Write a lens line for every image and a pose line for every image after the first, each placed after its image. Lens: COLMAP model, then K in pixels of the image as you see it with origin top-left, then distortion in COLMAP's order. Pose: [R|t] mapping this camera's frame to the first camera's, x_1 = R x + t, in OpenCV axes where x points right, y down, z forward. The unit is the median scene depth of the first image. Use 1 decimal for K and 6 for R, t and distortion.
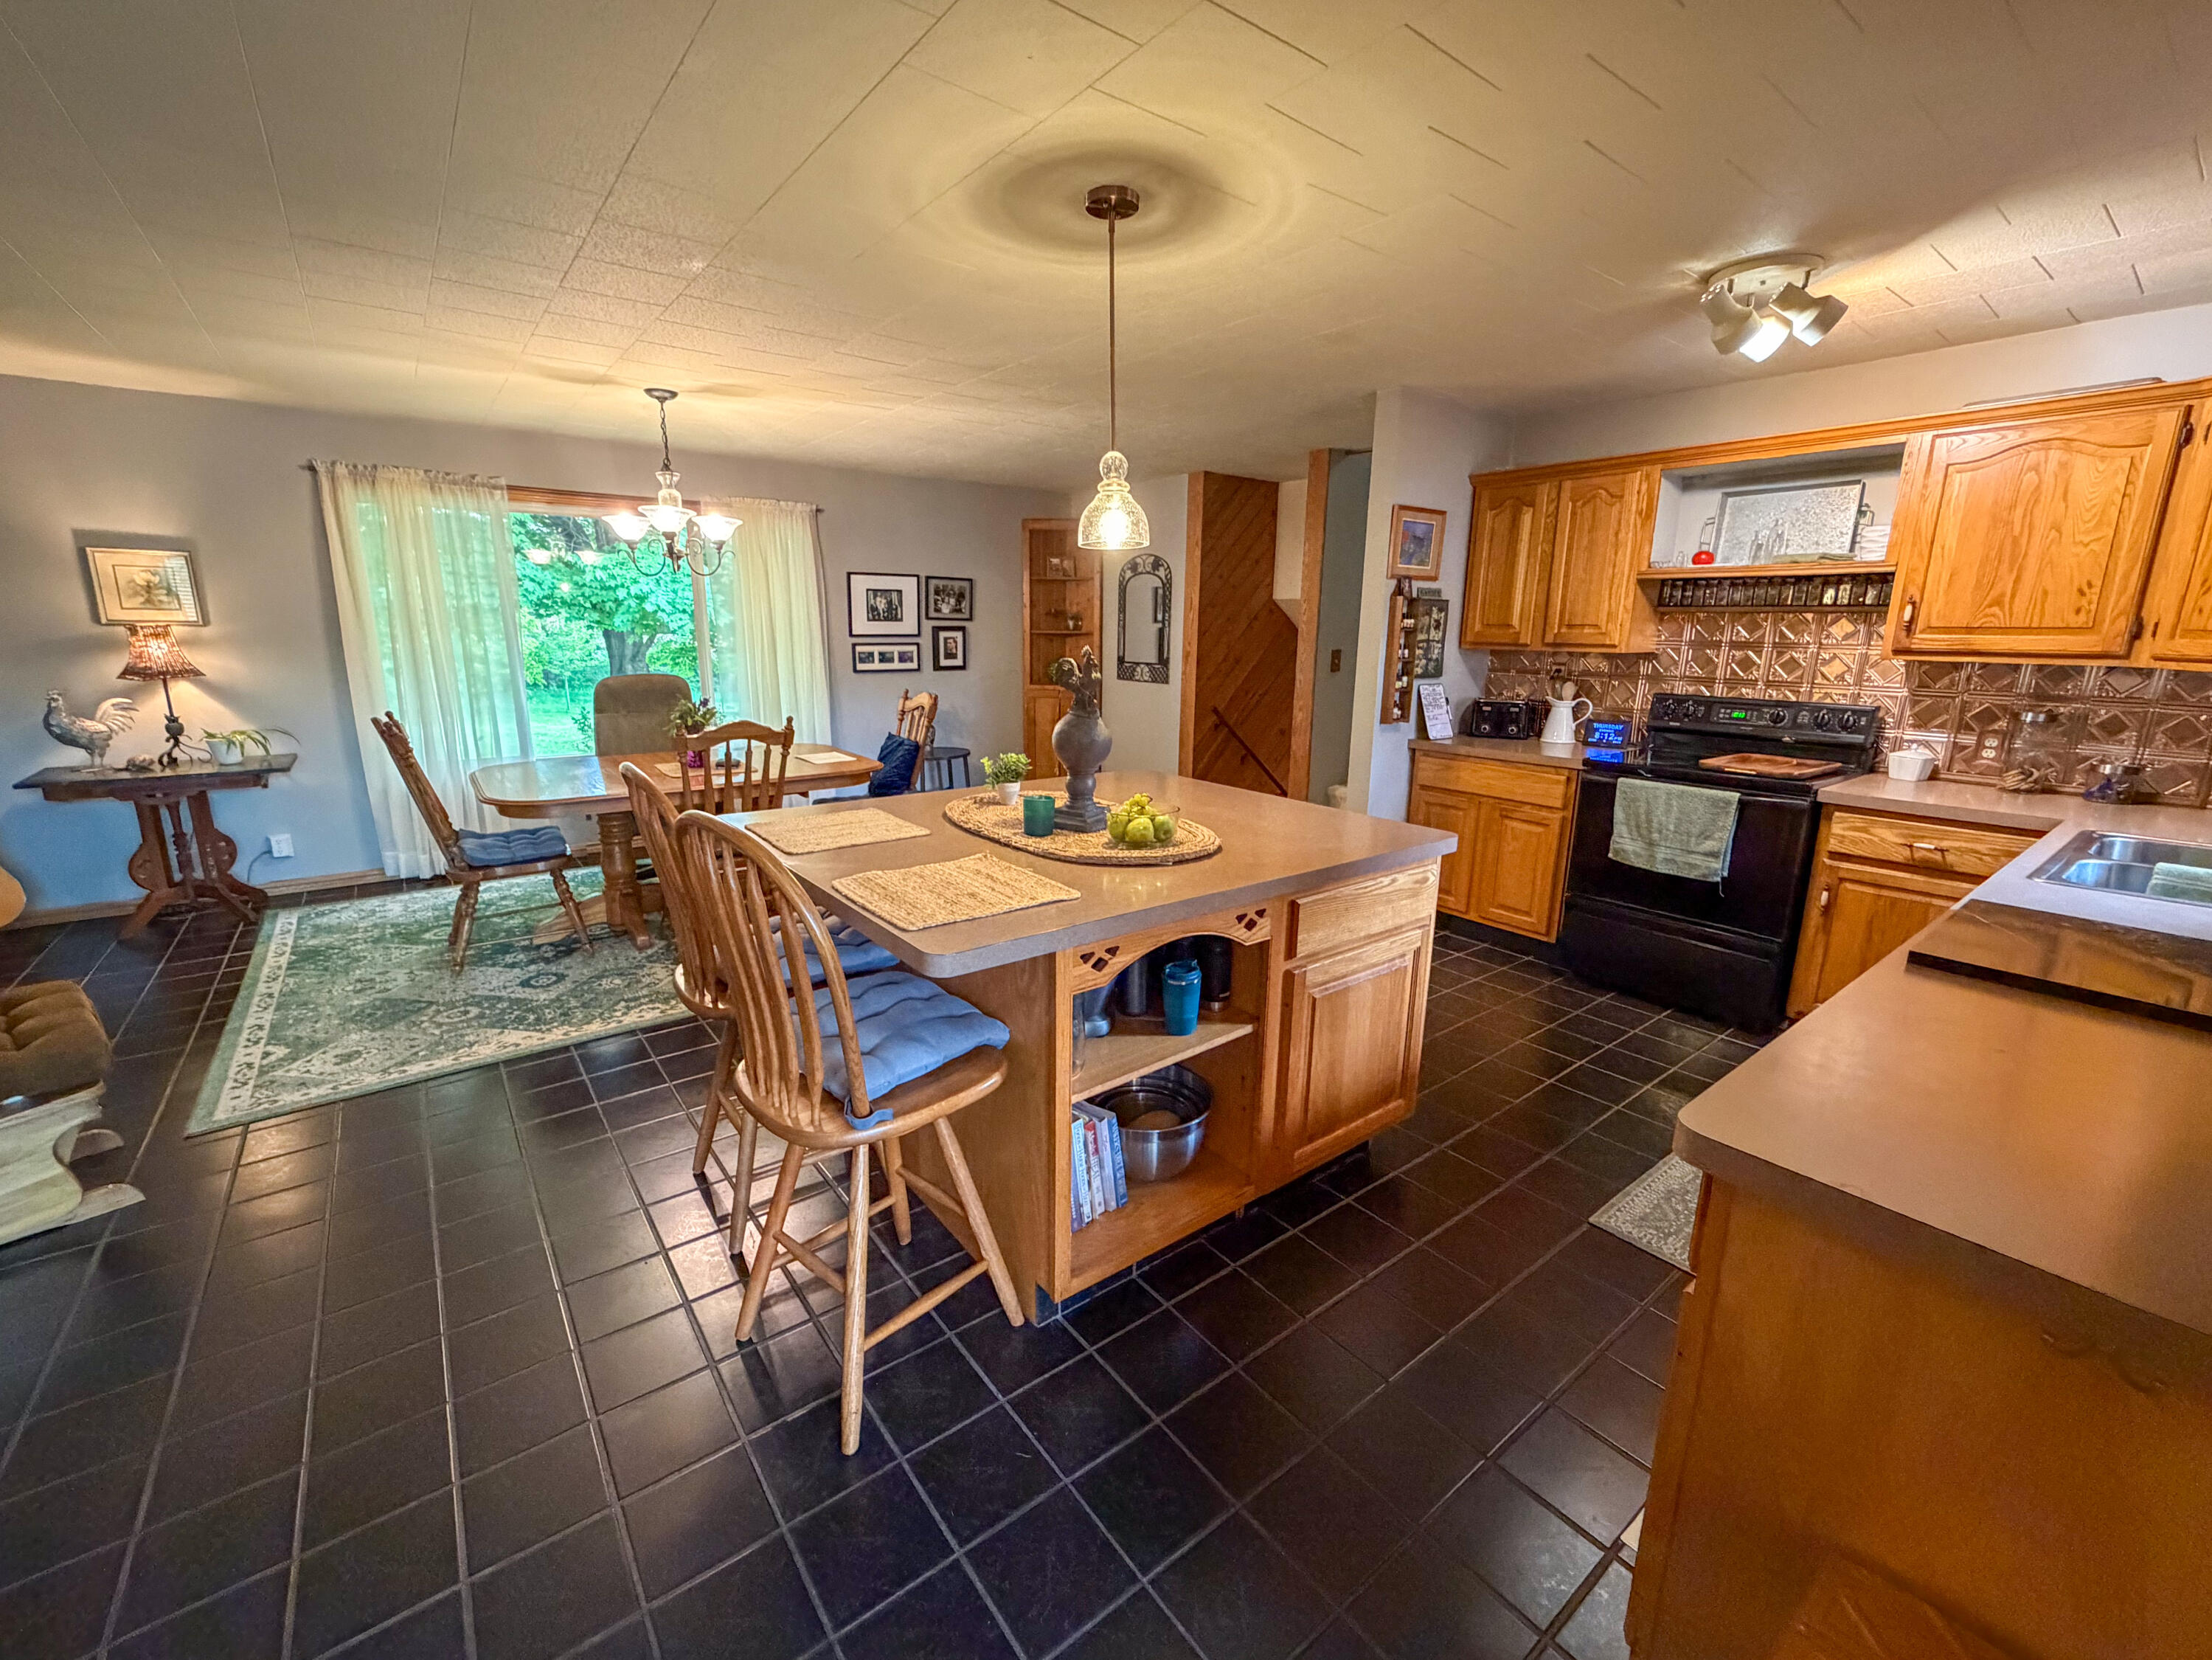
lens RADIAL K [[895.6, 0, 1103.3], [0, 895.6, 825.7], [0, 0, 1]] dist [0.002512, 0.000339]
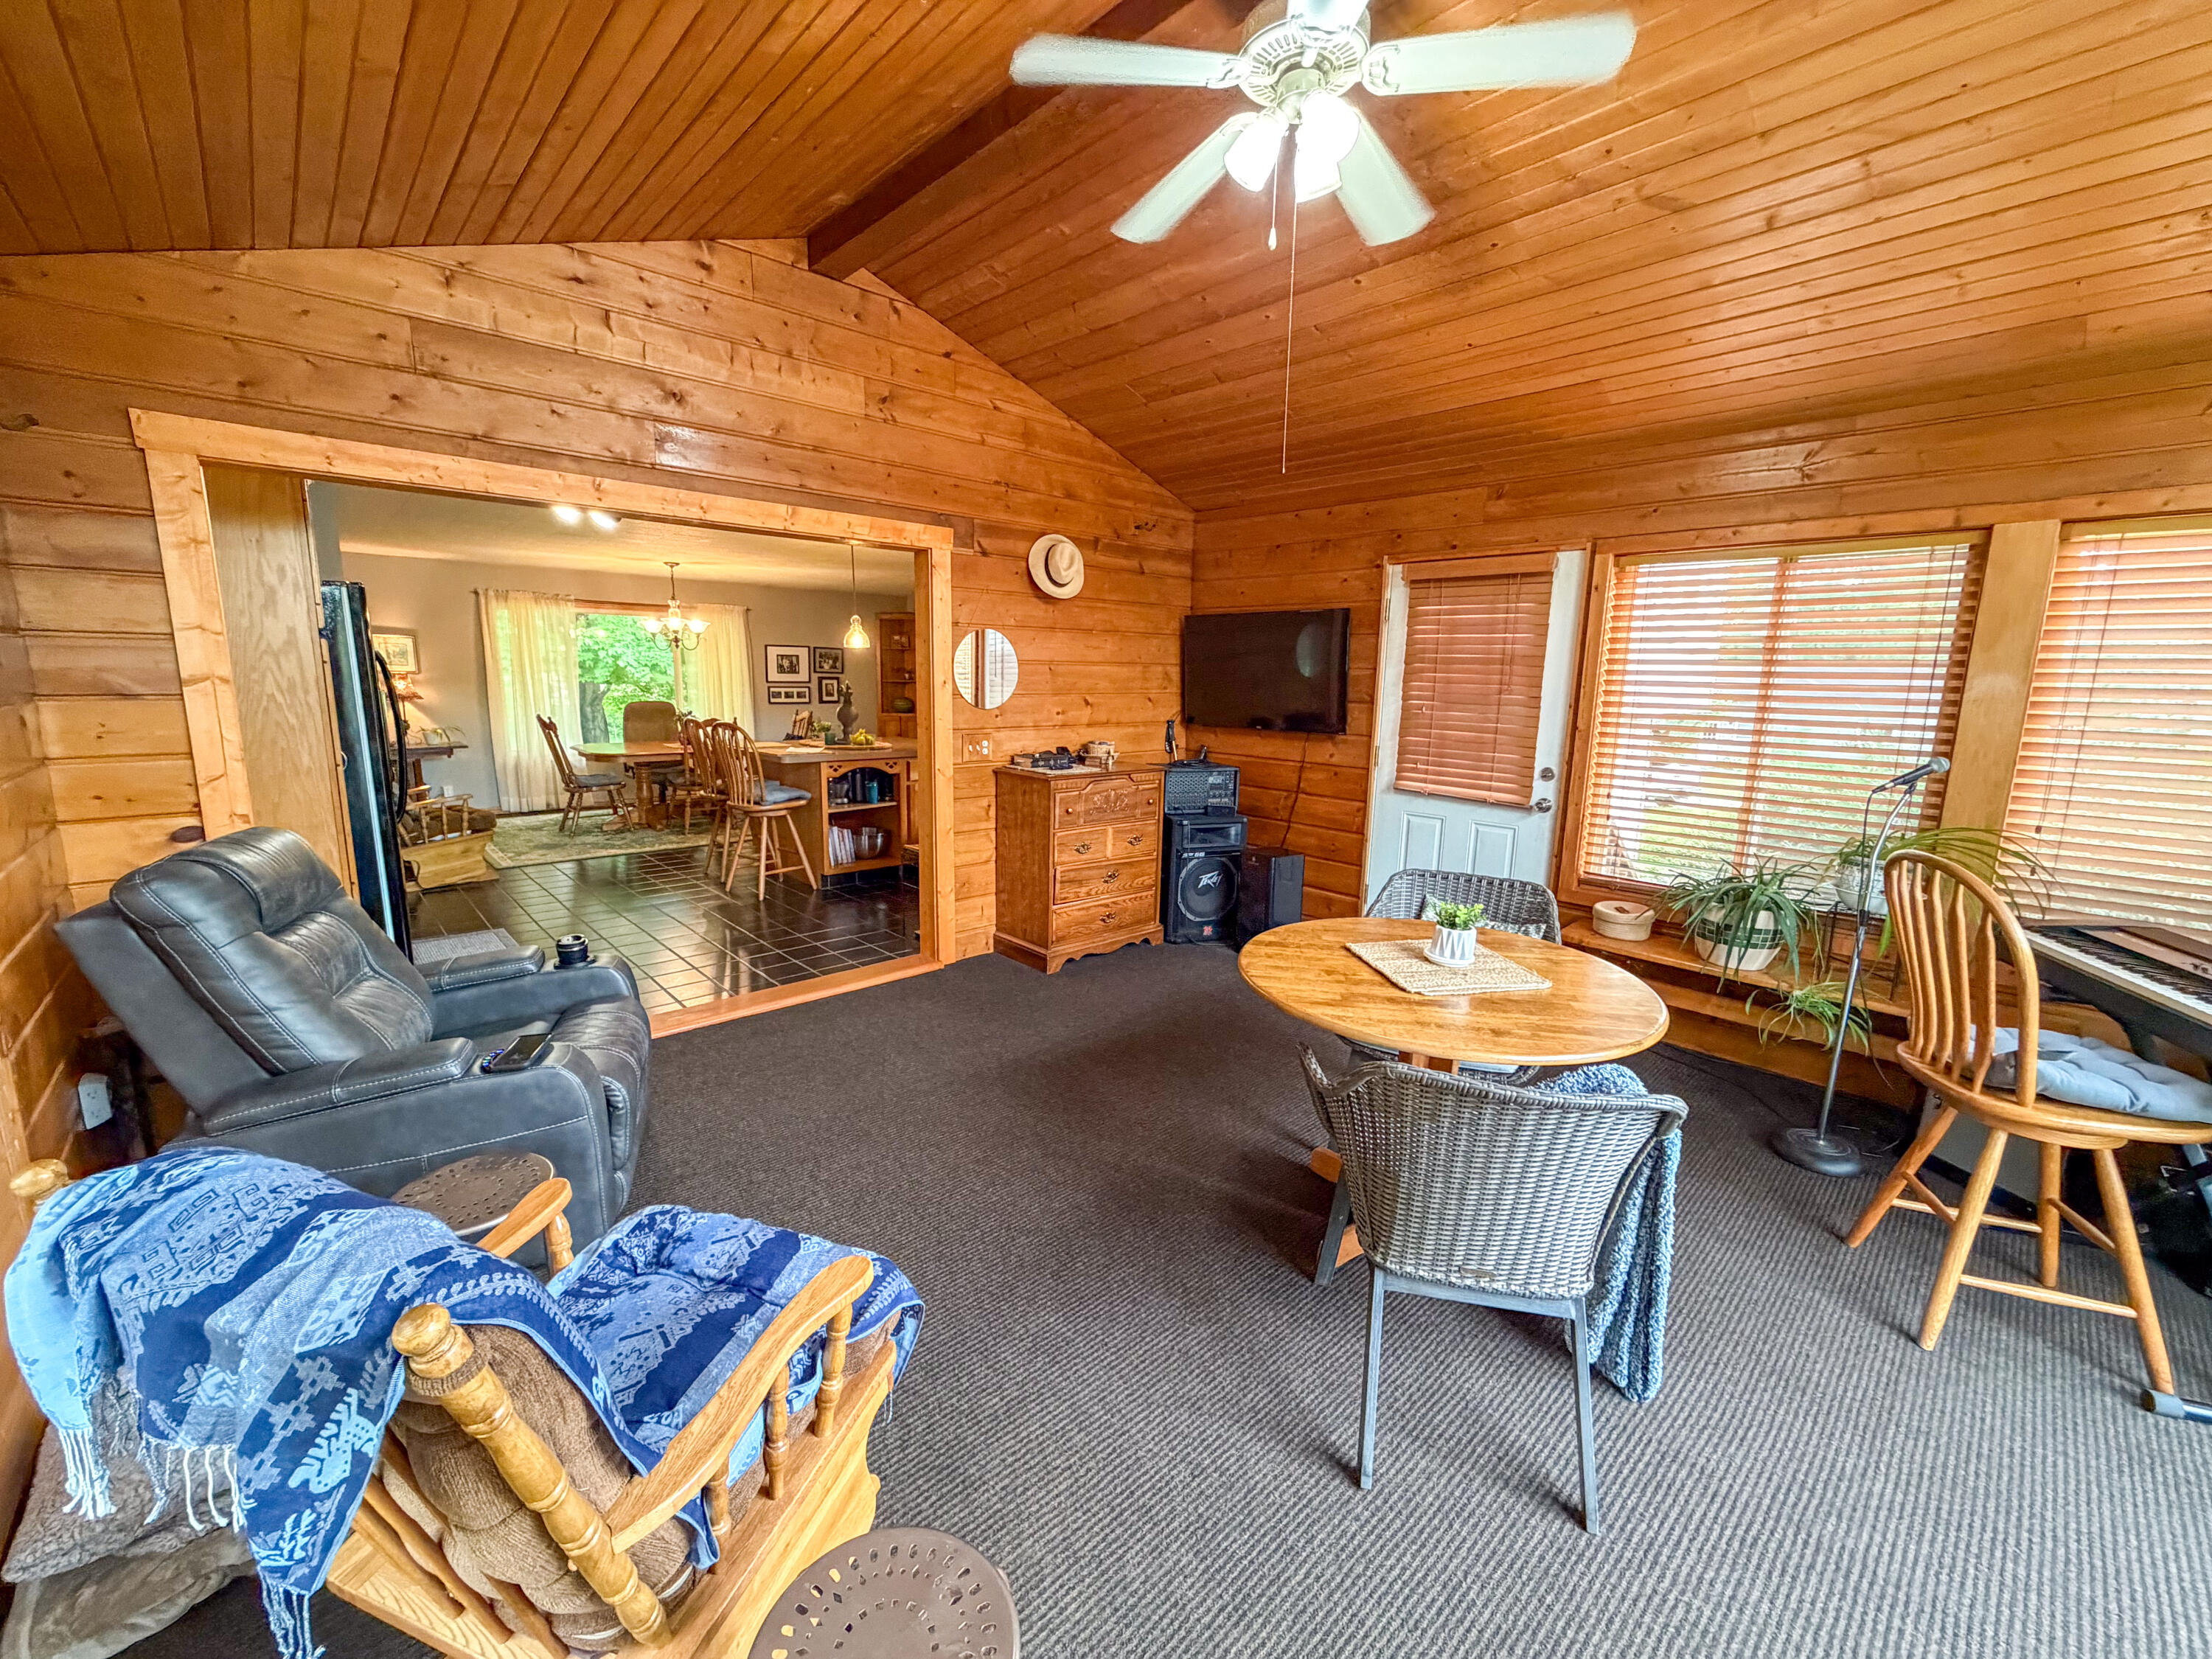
lens RADIAL K [[895.5, 0, 1106.7], [0, 895.5, 835.3], [0, 0, 1]] dist [0.002512, 0.000339]
pose [[0.996524, -0.010264, 0.082667, 0.299054], [0.014282, 0.998737, -0.048166, 0.234065], [-0.082068, 0.049180, 0.995413, -1.007857]]
